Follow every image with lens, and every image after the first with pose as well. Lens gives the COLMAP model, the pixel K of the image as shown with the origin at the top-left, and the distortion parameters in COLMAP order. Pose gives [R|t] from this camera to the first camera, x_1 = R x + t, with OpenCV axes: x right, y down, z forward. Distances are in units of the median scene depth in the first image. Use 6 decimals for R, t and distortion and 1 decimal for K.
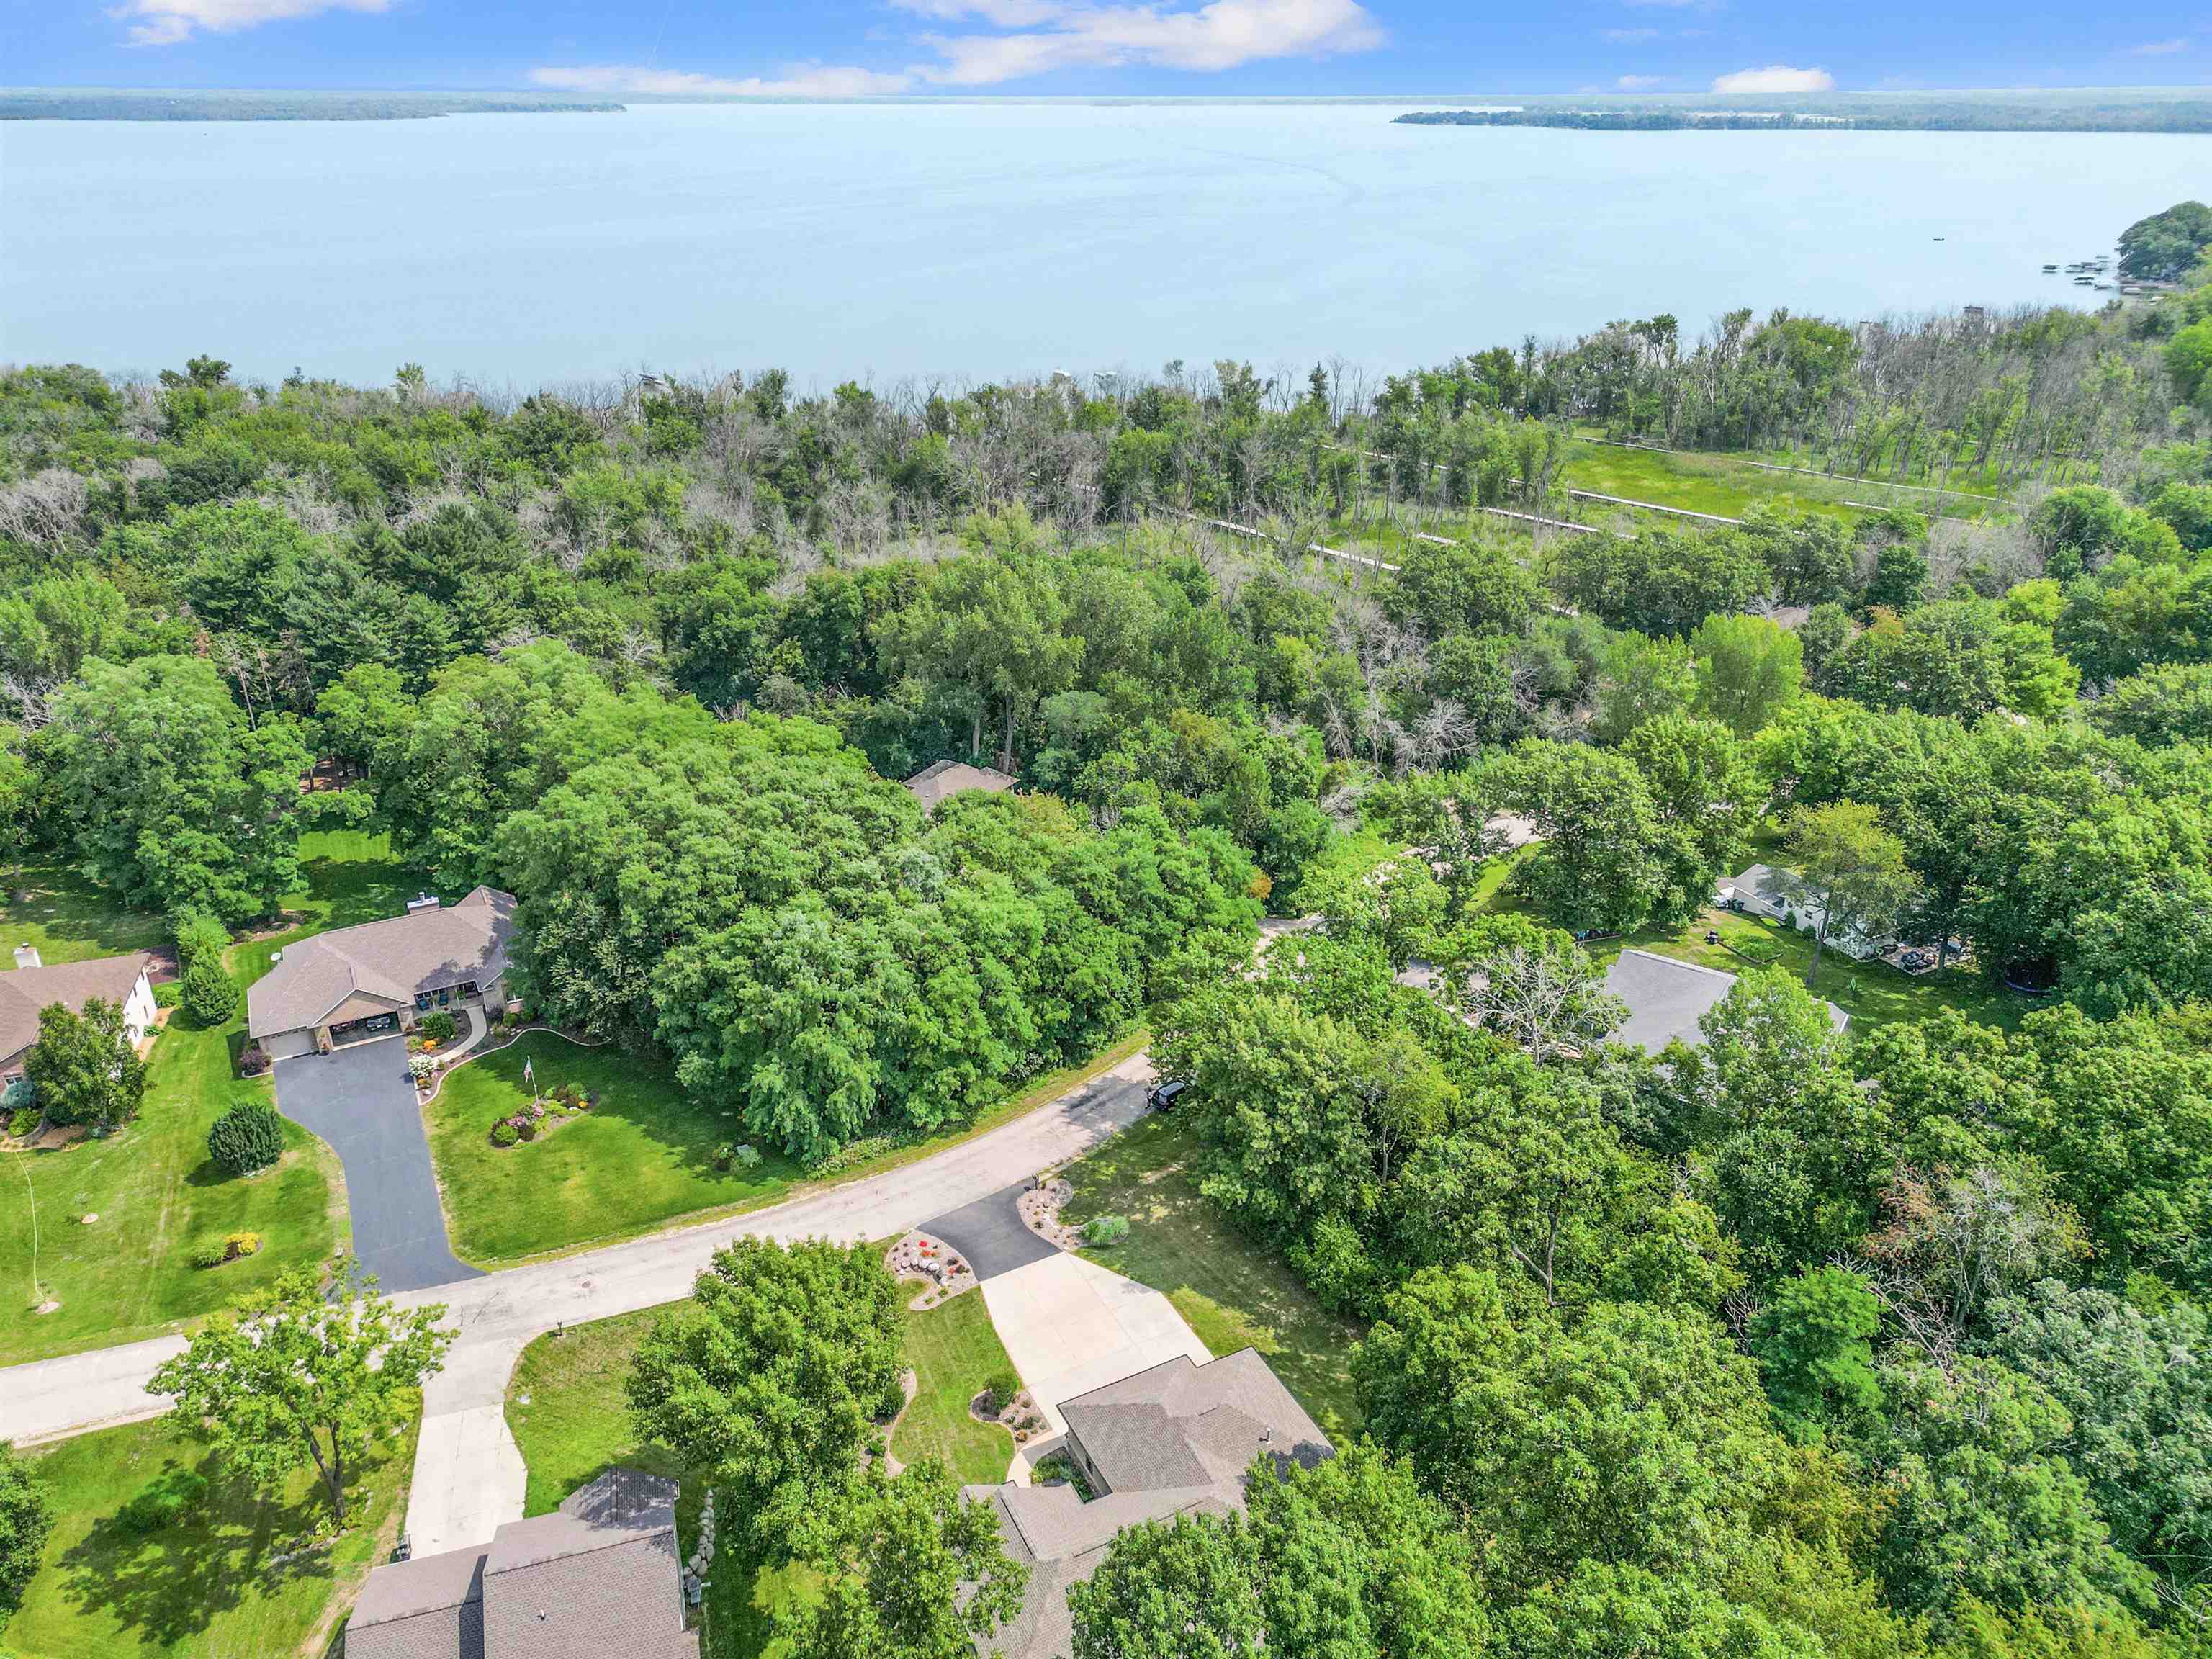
lens RADIAL K [[1557.8, 0, 1118.7], [0, 1557.8, 839.4], [0, 0, 1]] dist [0.075981, -0.074657]
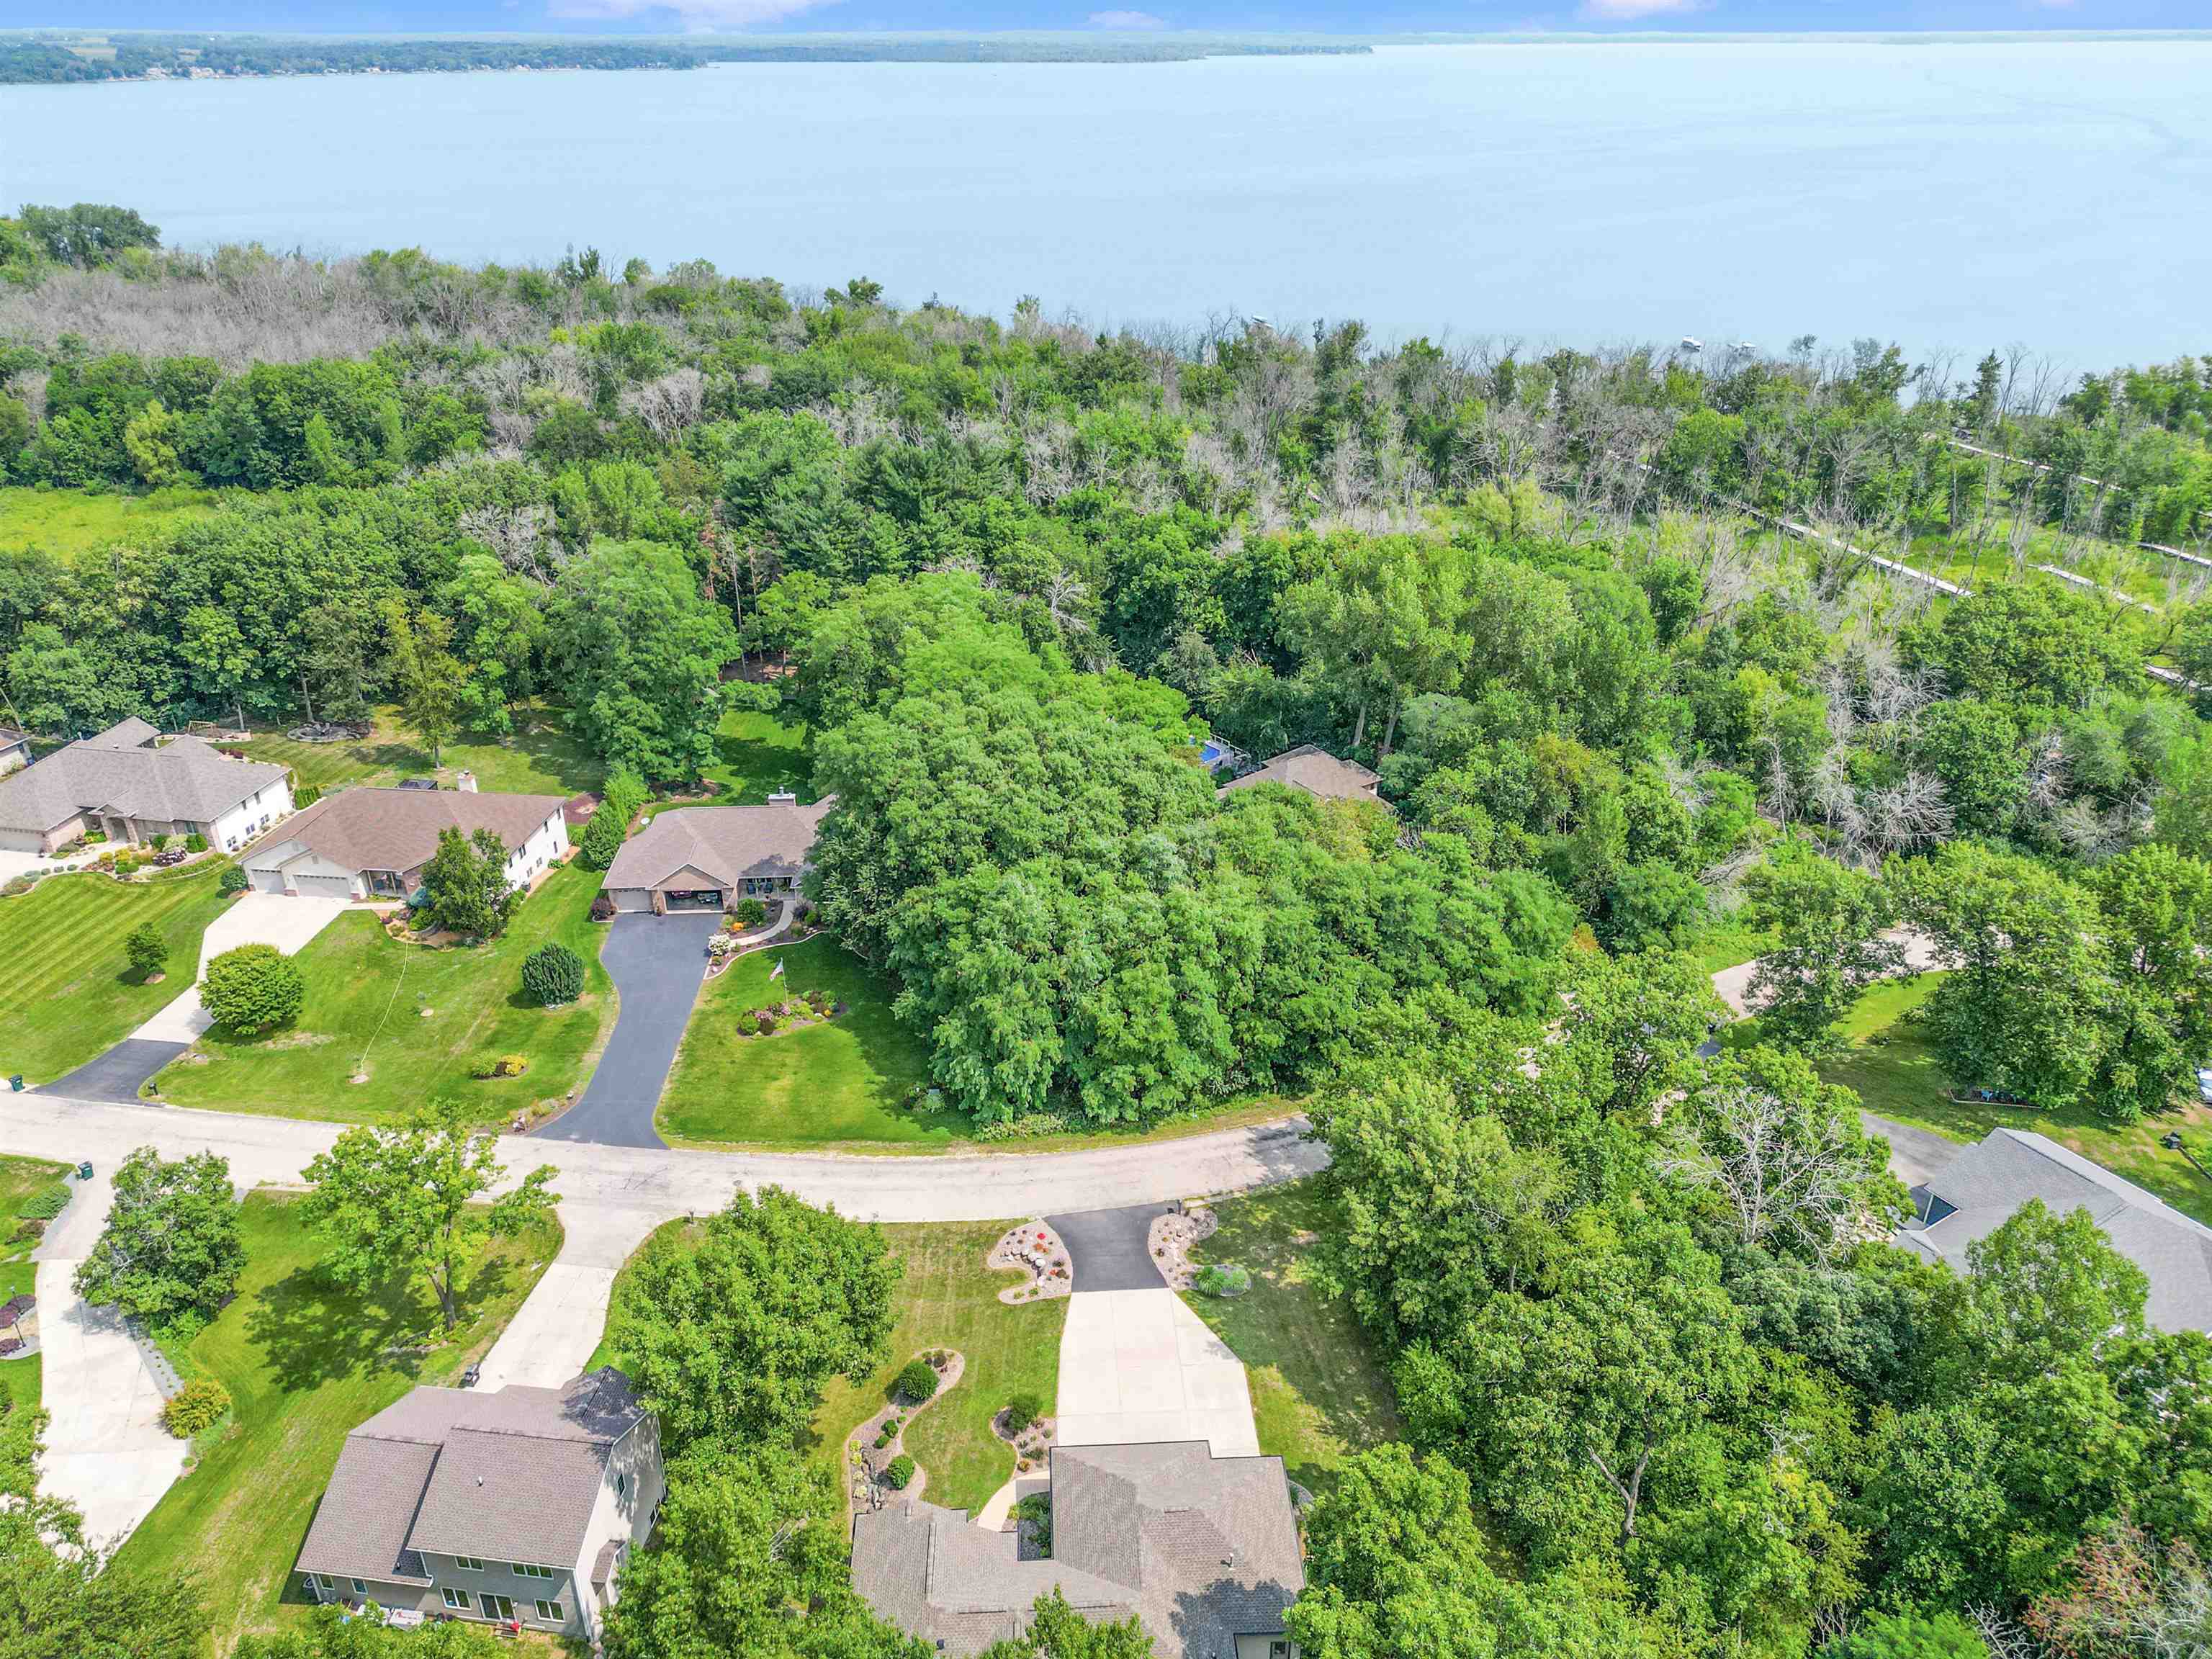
lens RADIAL K [[1557.8, 0, 1118.7], [0, 1557.8, 839.4], [0, 0, 1]] dist [0.075981, -0.074657]
pose [[0.909125, 0.190226, -0.370549, 0.190526], [-0.178988, 0.981713, 0.064836, -0.045832], [0.376106, 0.007380, 0.926547, 0.093746]]
